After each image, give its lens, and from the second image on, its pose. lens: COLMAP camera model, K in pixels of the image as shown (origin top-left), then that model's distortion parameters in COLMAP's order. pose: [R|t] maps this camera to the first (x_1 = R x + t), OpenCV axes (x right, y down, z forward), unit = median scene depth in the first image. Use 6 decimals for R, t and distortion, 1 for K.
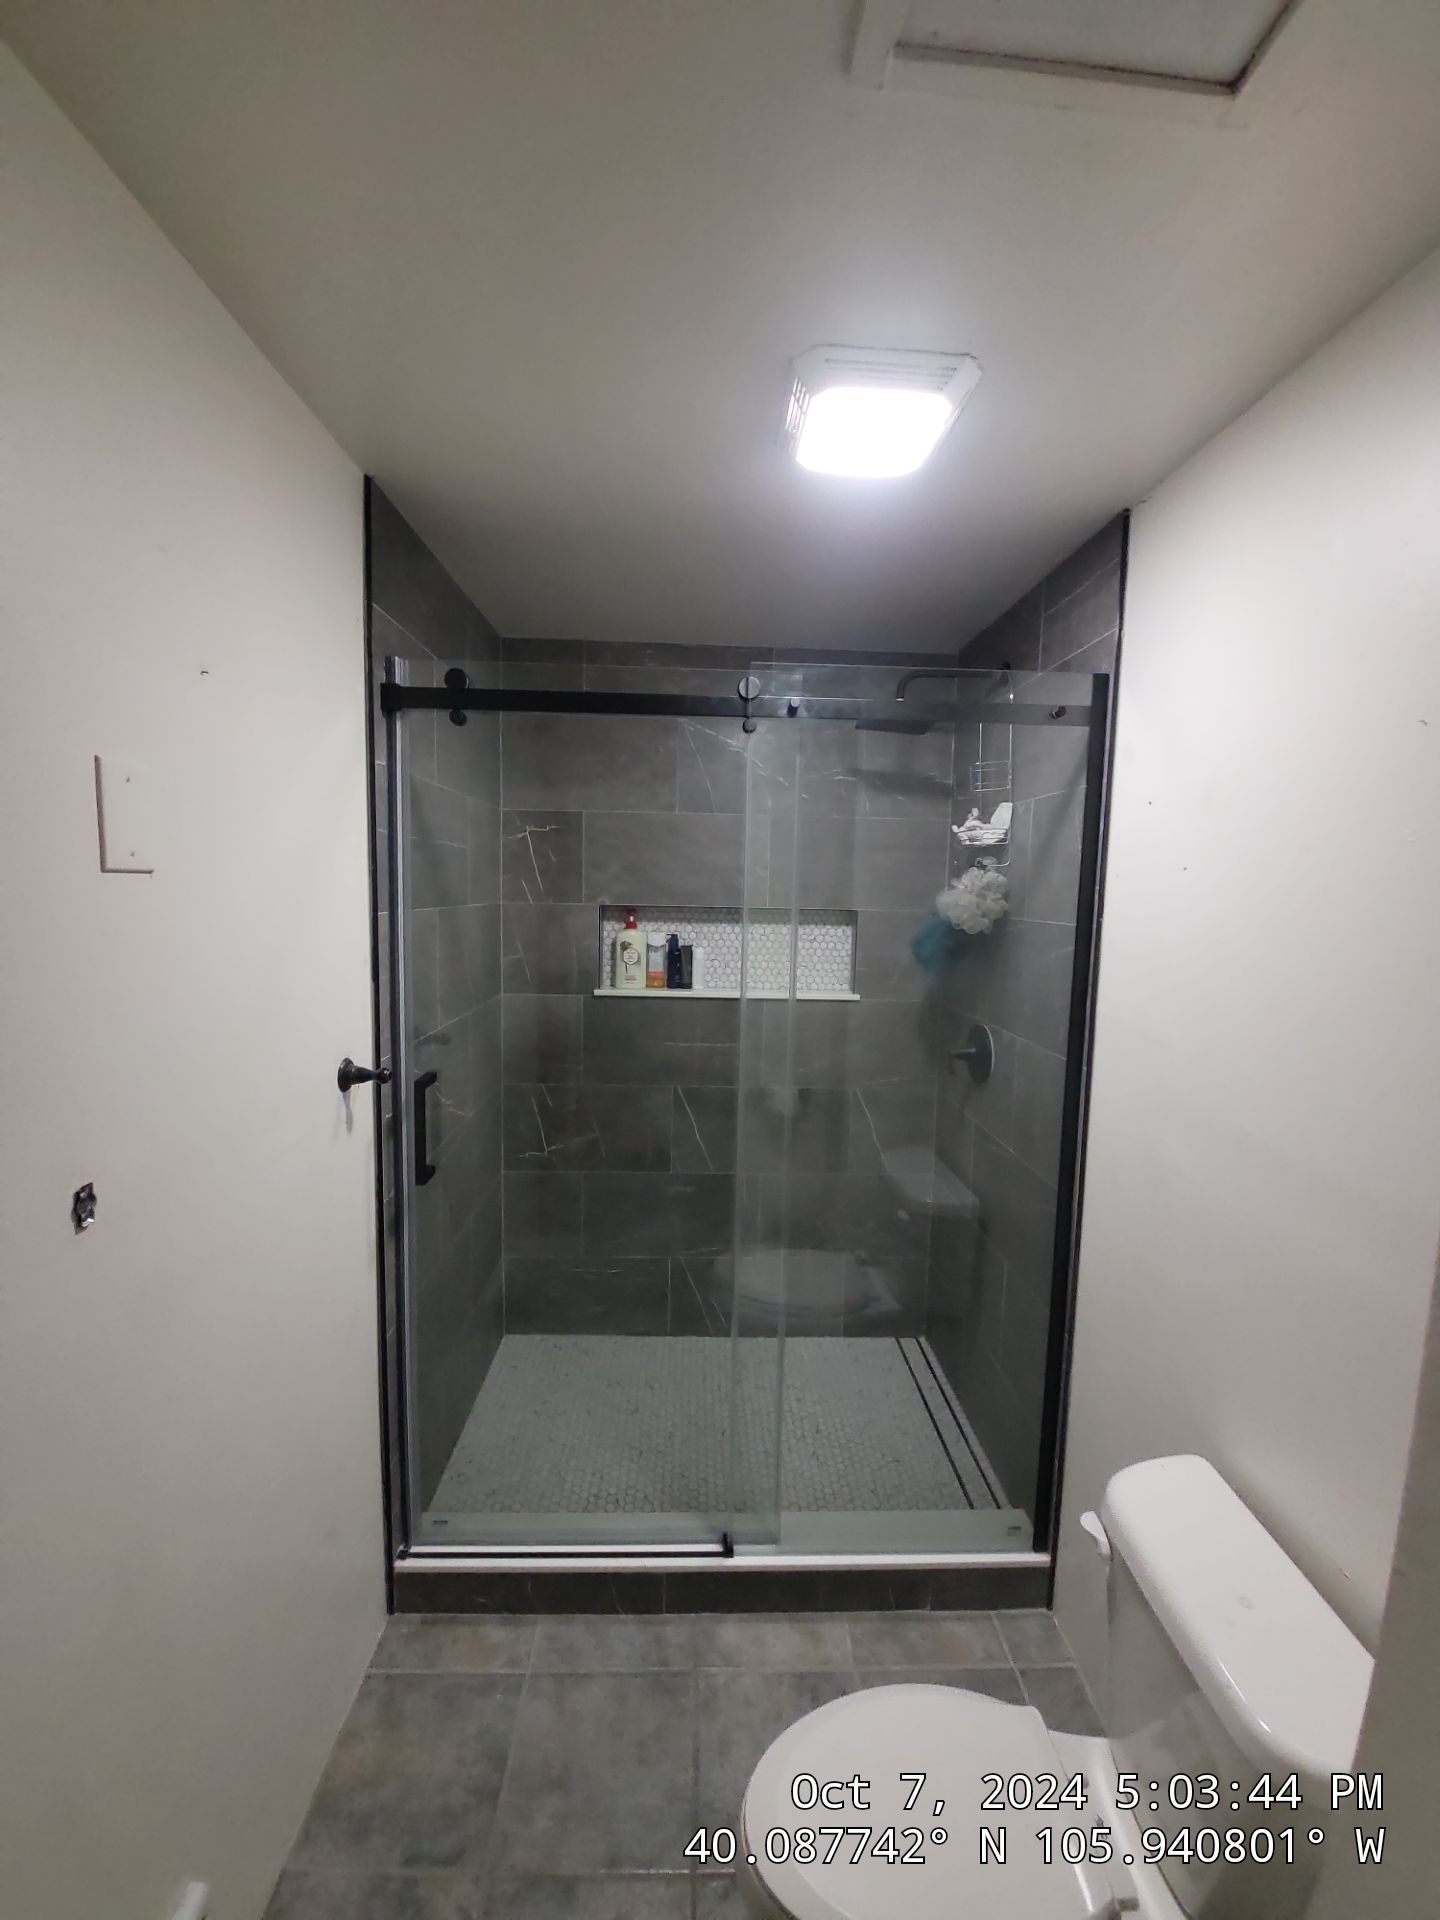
lens RADIAL K [[775.0, 0, 720.0], [0, 775.0, 960.0], [0, 0, 1]] dist [-0.001131, -0.007706]
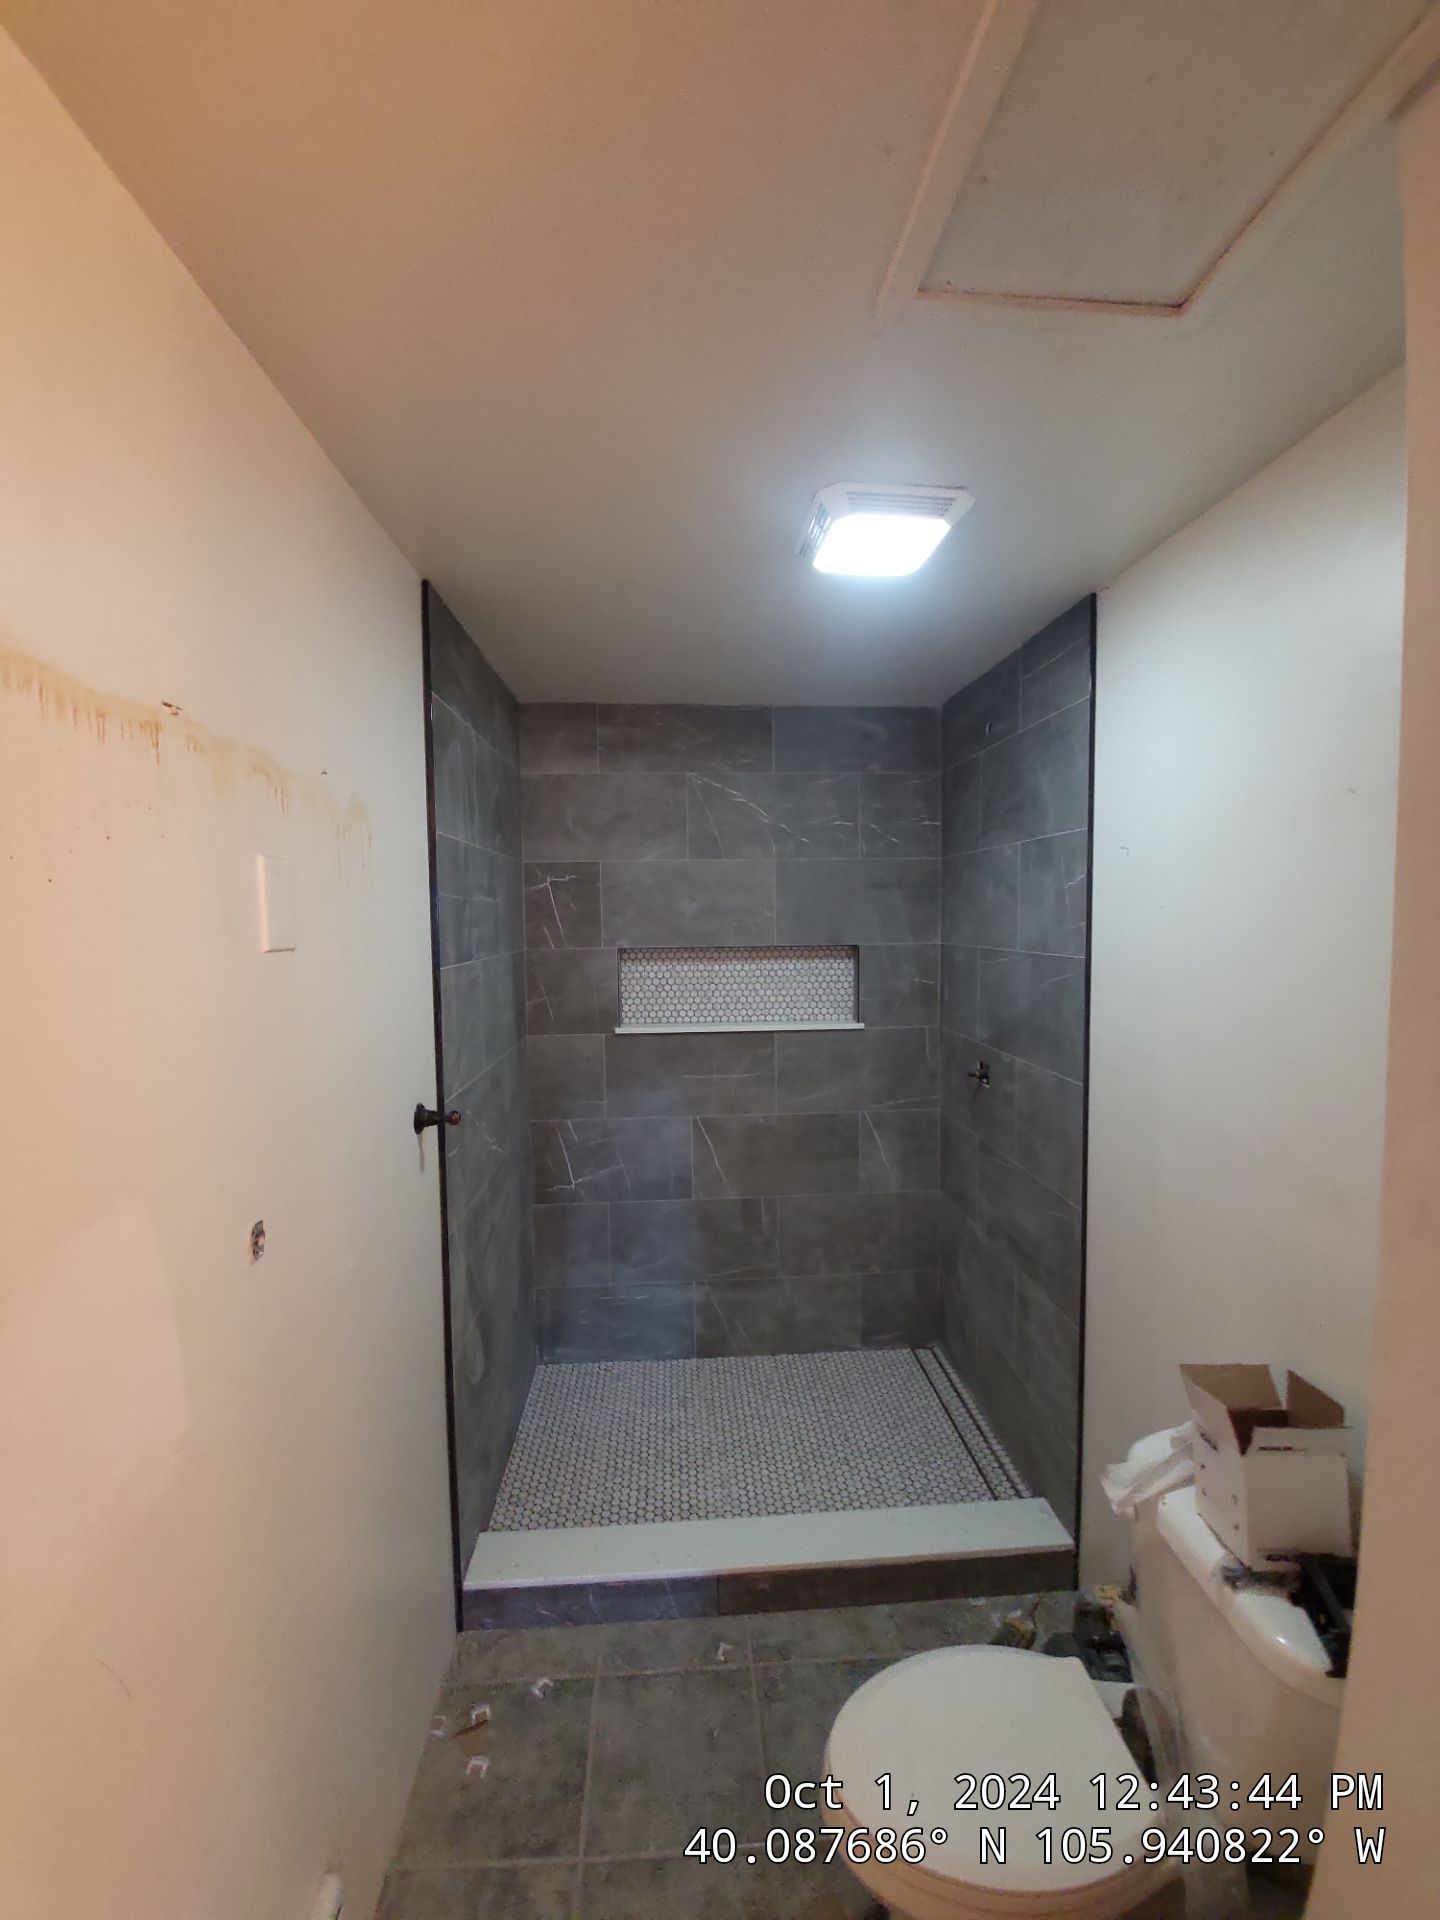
lens RADIAL K [[775.0, 0, 720.0], [0, 775.0, 960.0], [0, 0, 1]] dist [-0.001131, -0.007706]
pose [[0.998850, -0.034475, 0.033306, -0.061476], [0.035670, 0.998715, -0.035994, -0.014008], [-0.032022, 0.037140, 0.998797, -0.079901]]
